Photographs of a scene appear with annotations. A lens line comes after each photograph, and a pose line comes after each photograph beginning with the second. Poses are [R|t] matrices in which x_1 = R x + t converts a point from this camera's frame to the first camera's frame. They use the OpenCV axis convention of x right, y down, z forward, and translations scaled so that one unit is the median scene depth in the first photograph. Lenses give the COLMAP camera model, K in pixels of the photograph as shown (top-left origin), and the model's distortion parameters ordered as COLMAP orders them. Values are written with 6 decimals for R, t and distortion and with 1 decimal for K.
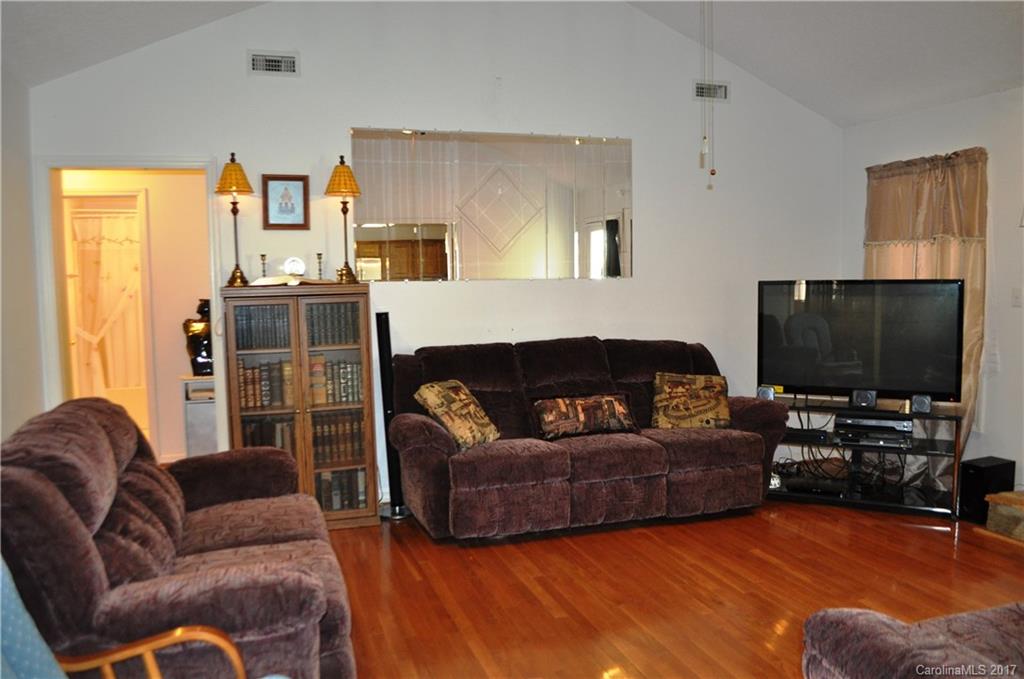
lens RADIAL K [[805.7, 0, 519.2], [0, 805.7, 342.7], [0, 0, 1]] dist [-0.070916, -0.001166]
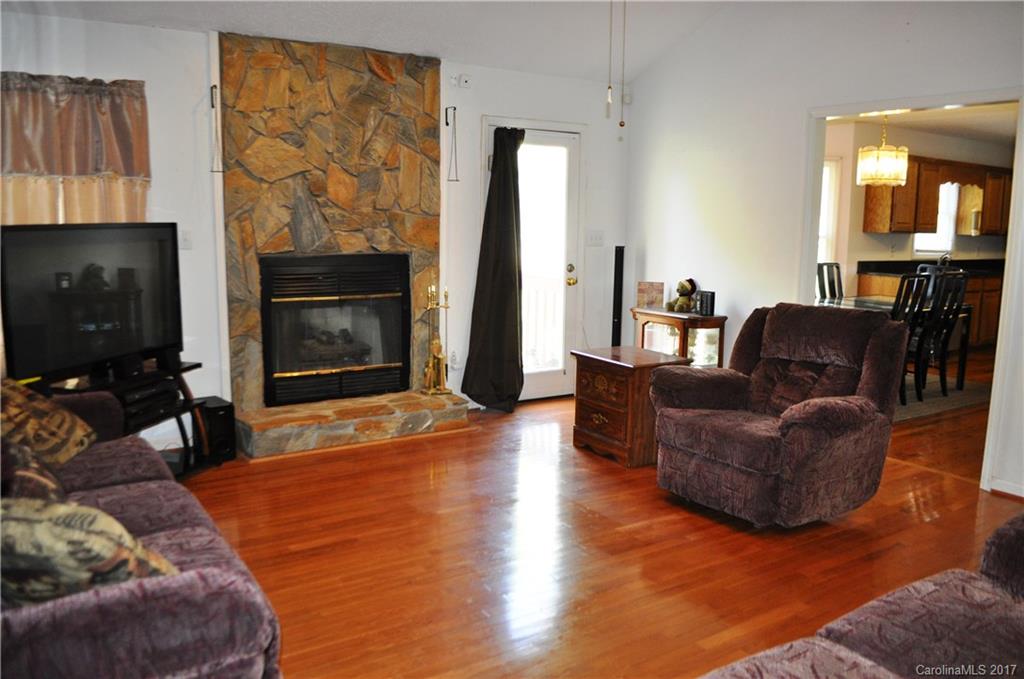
lens RADIAL K [[805.7, 0, 502.9], [0, 805.7, 338.0], [0, 0, 1]] dist [-0.070916, -0.001166]
pose [[-0.250788, -0.130864, 0.959156, -0.466301], [0.071810, 0.985576, 0.153245, -0.060098], [-0.965375, 0.107308, -0.237773, 0.837506]]
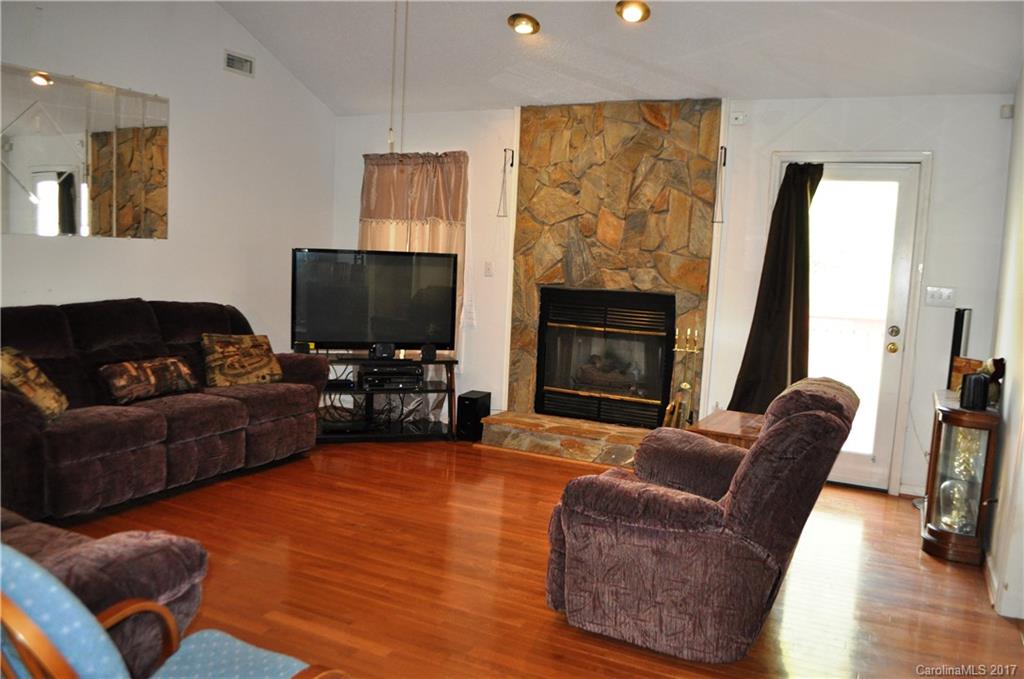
lens RADIAL K [[805.7, 0, 506.8], [0, 805.7, 337.2], [0, 0, 1]] dist [-0.070916, -0.001166]
pose [[0.709376, -0.029501, 0.704213, -0.297718], [0.003865, 0.999271, 0.037968, 0.005256], [-0.704820, -0.024212, 0.708973, 0.008439]]
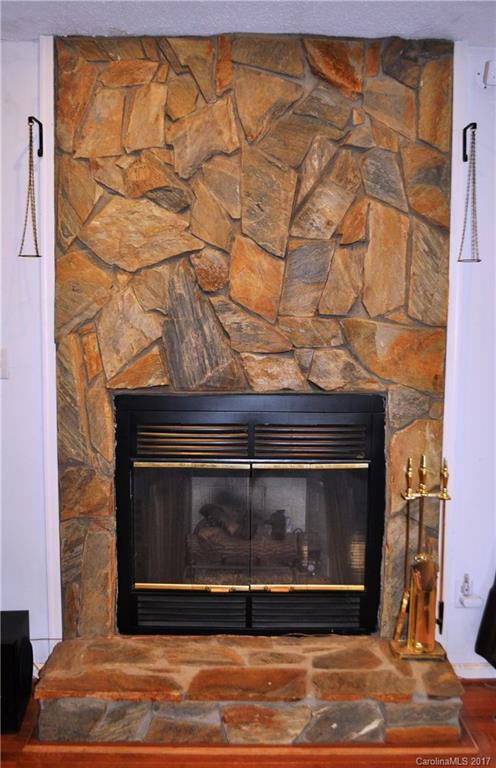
lens RADIAL K [[754.3, 0, 246.4], [0, 754.3, 382.2], [0, 0, 1]] dist [-0.064947, 0.000000]
pose [[0.306086, -0.066042, 0.949710, 0.099189], [0.066552, 0.996635, 0.047856, -0.058014], [-0.949675, 0.048557, 0.309451, 0.592454]]
